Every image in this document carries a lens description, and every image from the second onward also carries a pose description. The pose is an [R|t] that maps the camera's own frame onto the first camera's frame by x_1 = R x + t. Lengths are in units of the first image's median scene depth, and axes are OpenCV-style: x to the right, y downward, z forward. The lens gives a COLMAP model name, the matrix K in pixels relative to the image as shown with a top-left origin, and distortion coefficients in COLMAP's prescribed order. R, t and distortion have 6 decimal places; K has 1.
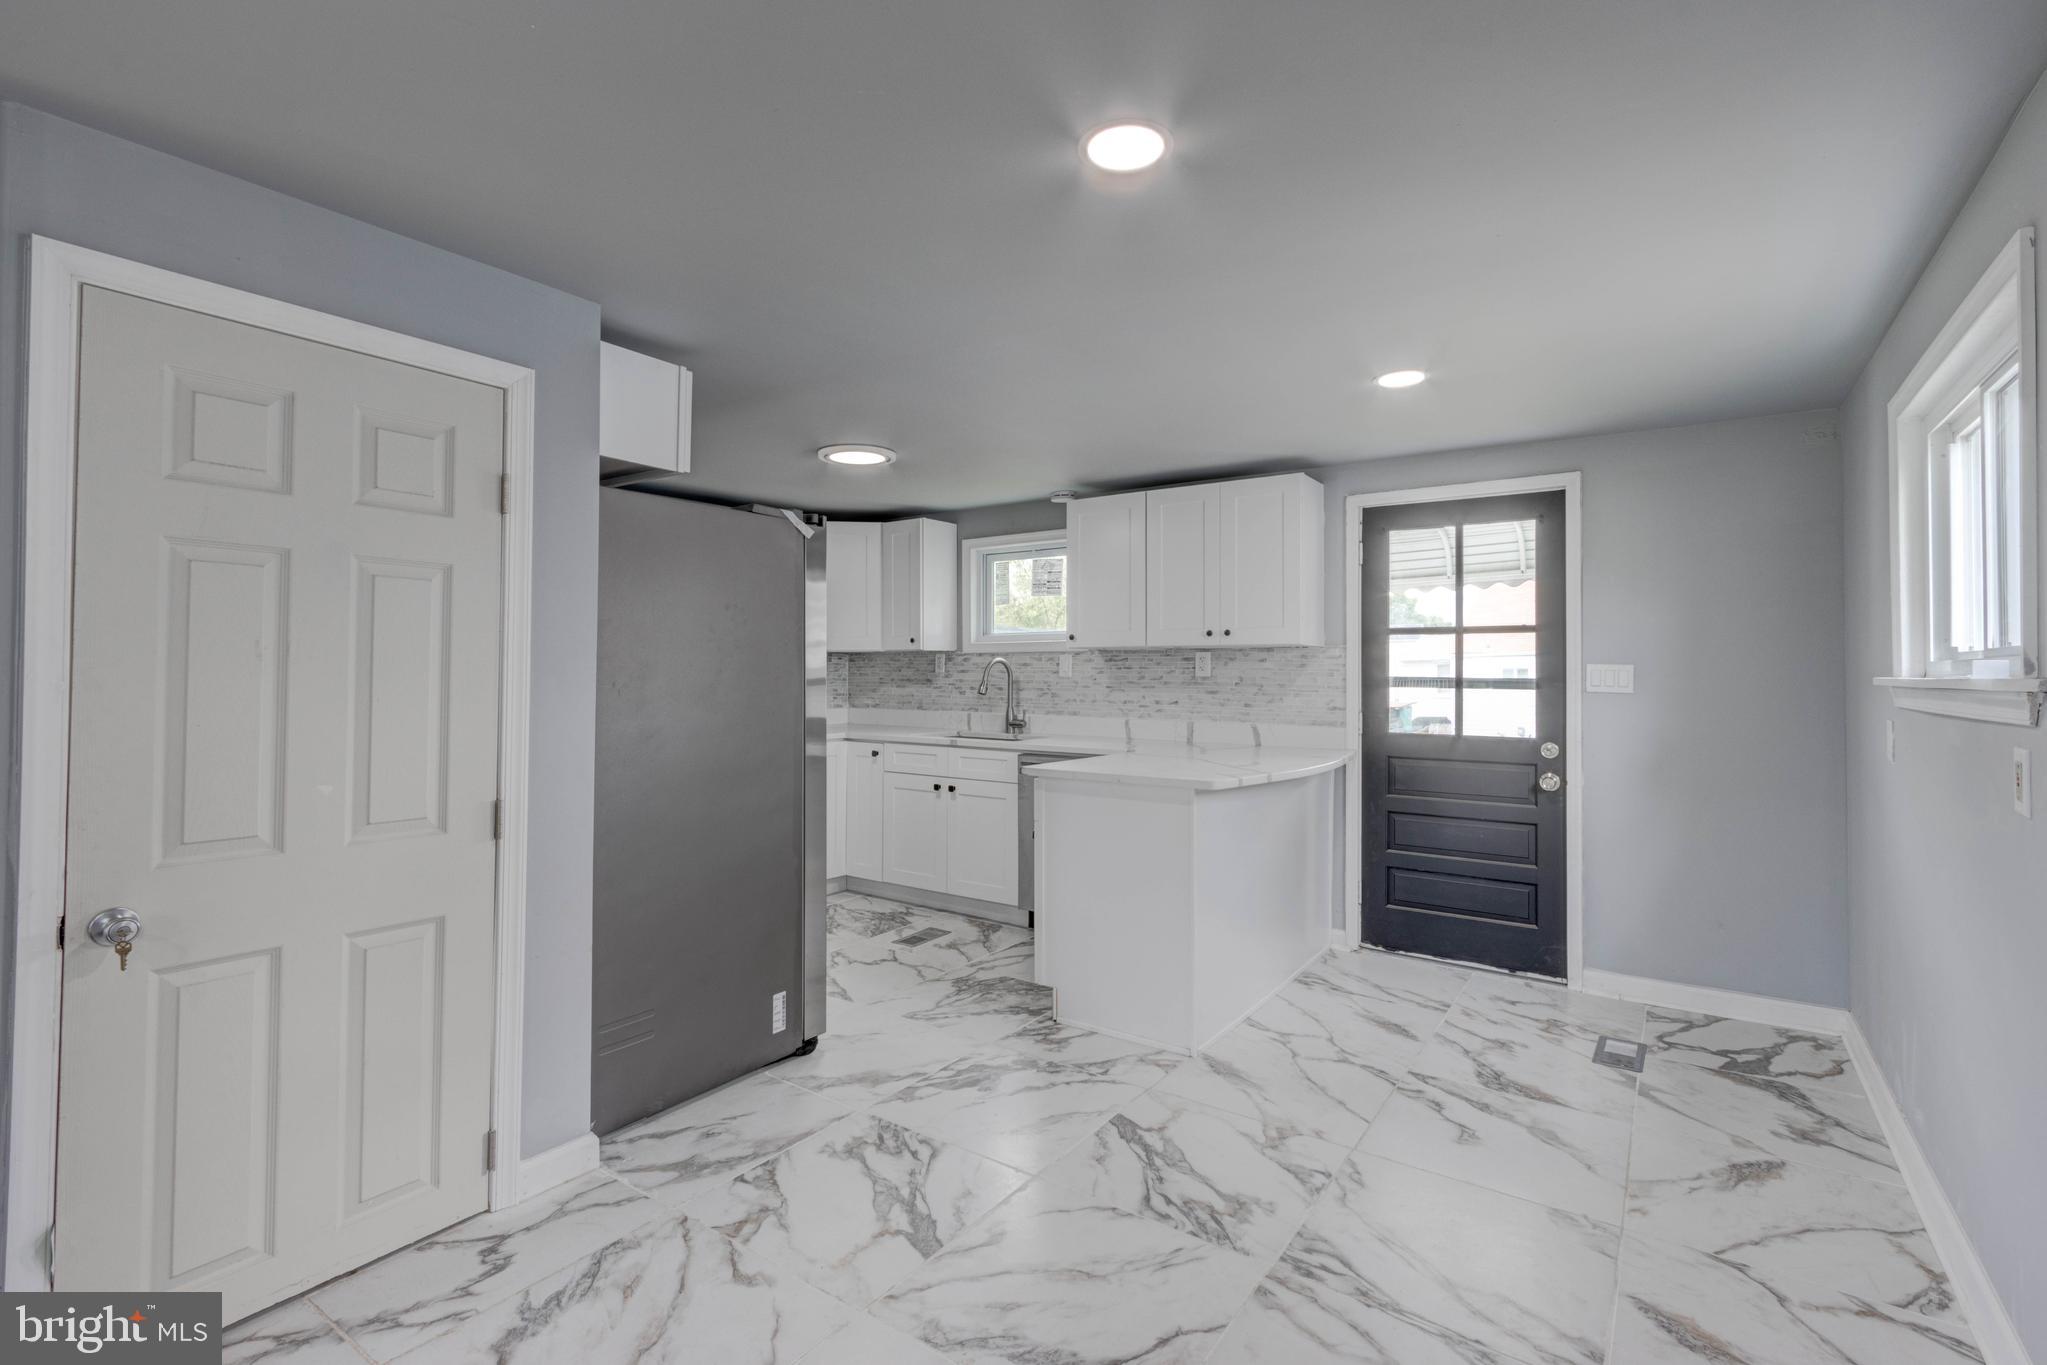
lens RADIAL K [[932.4, 0, 1028.4], [0, 932.4, 659.7], [0, 0, 1]] dist [0.001409, -0.000367]
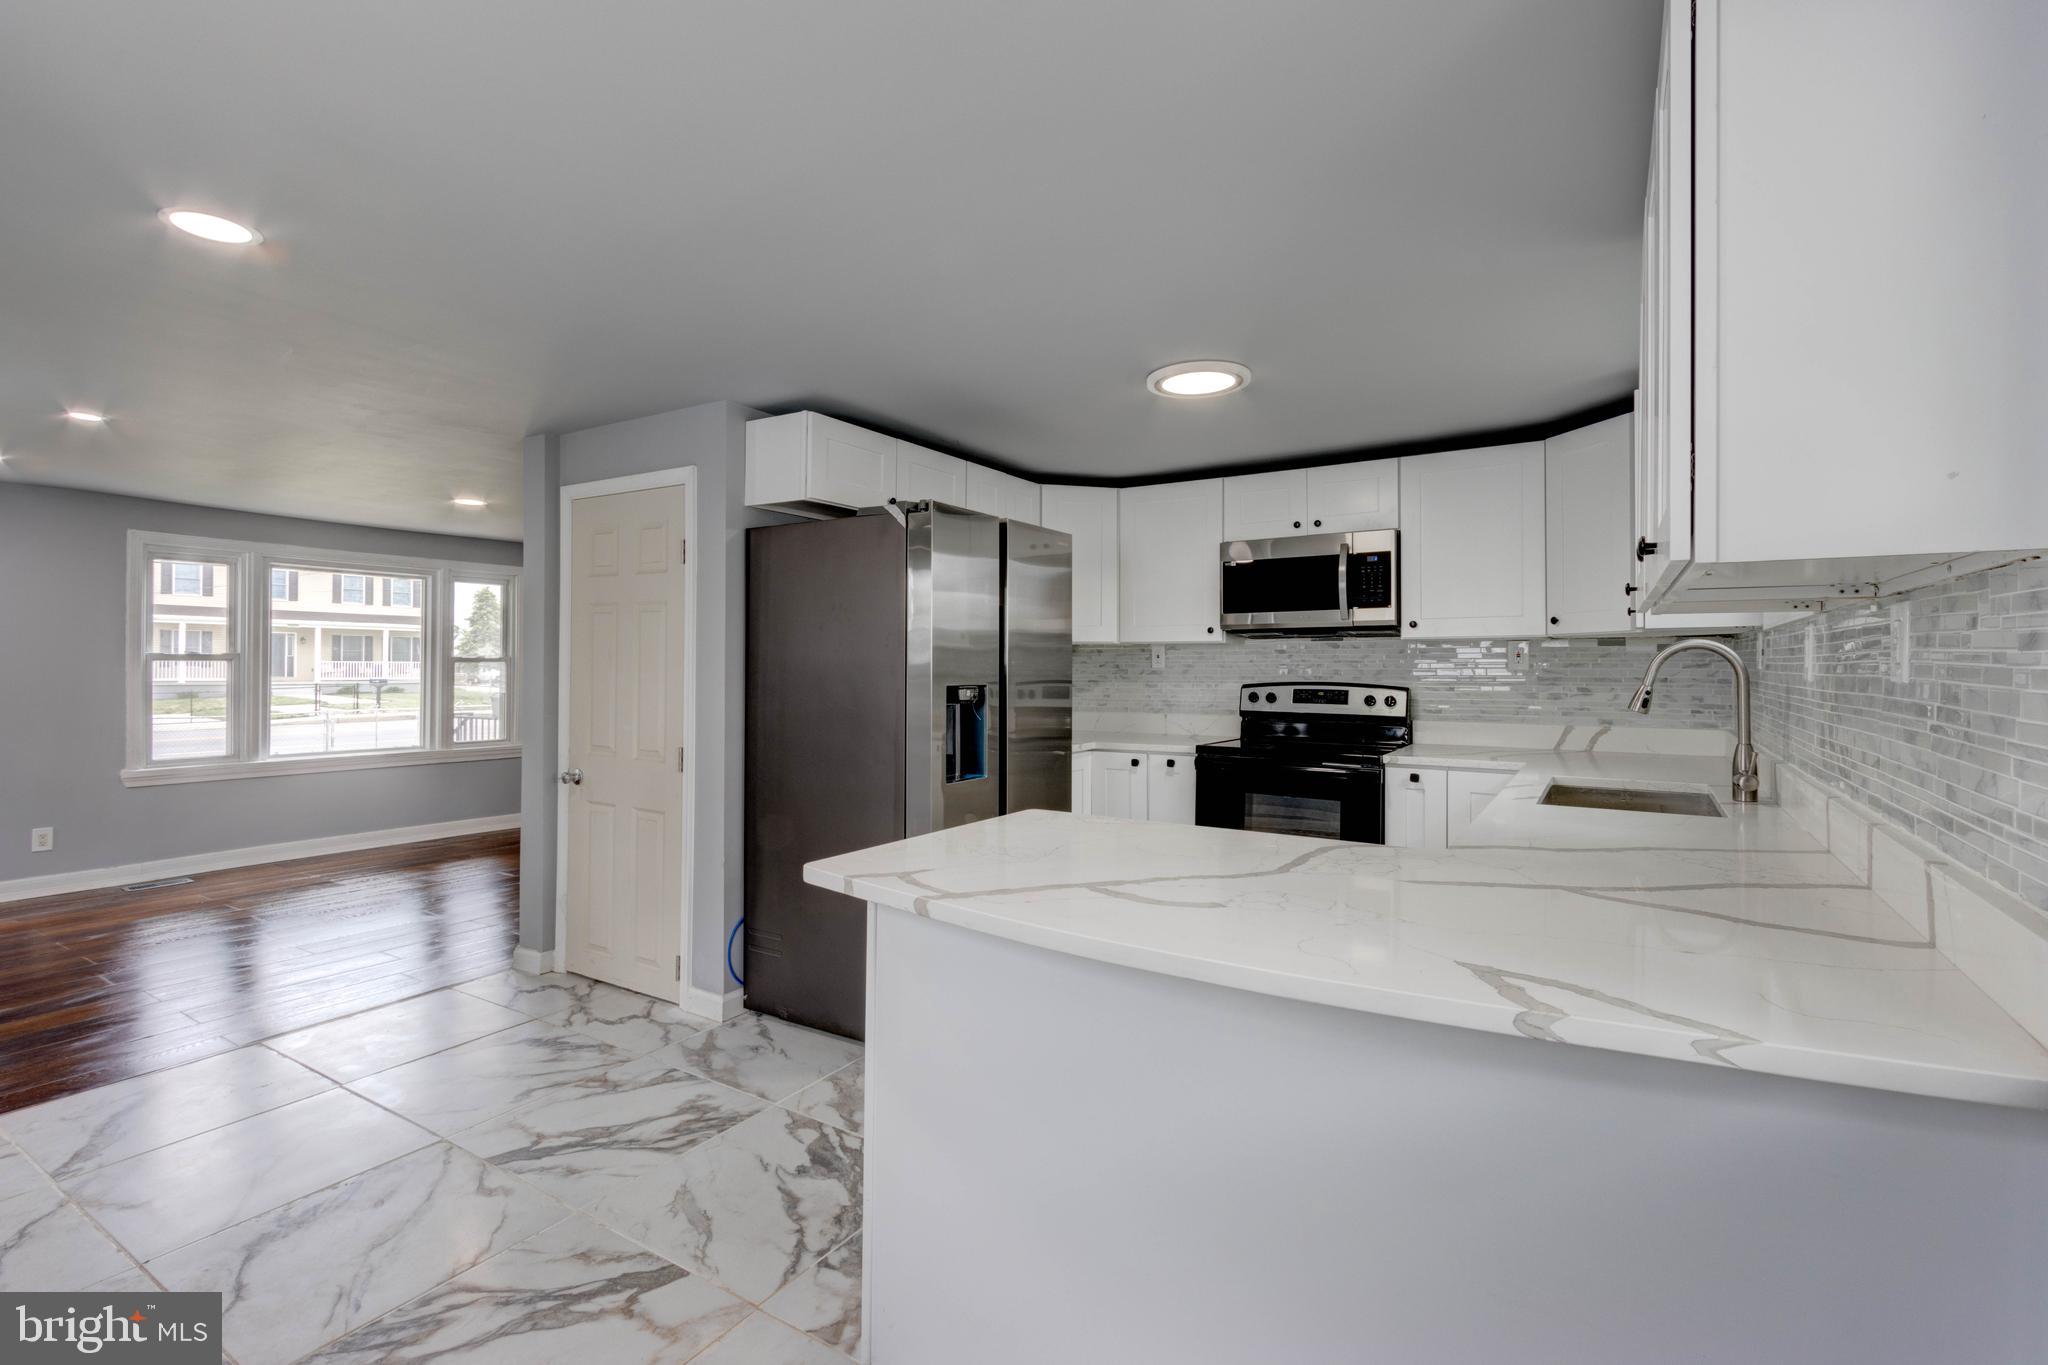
lens RADIAL K [[926.7, 0, 1030.6], [0, 926.7, 660.4], [0, 0, 1]] dist [0.009089, -0.007947]
pose [[0.048369, -0.008587, -0.998793, 0.461183], [0.011085, 0.999906, -0.008060, 0.010033], [0.998768, -0.010682, 0.048460, 0.681291]]
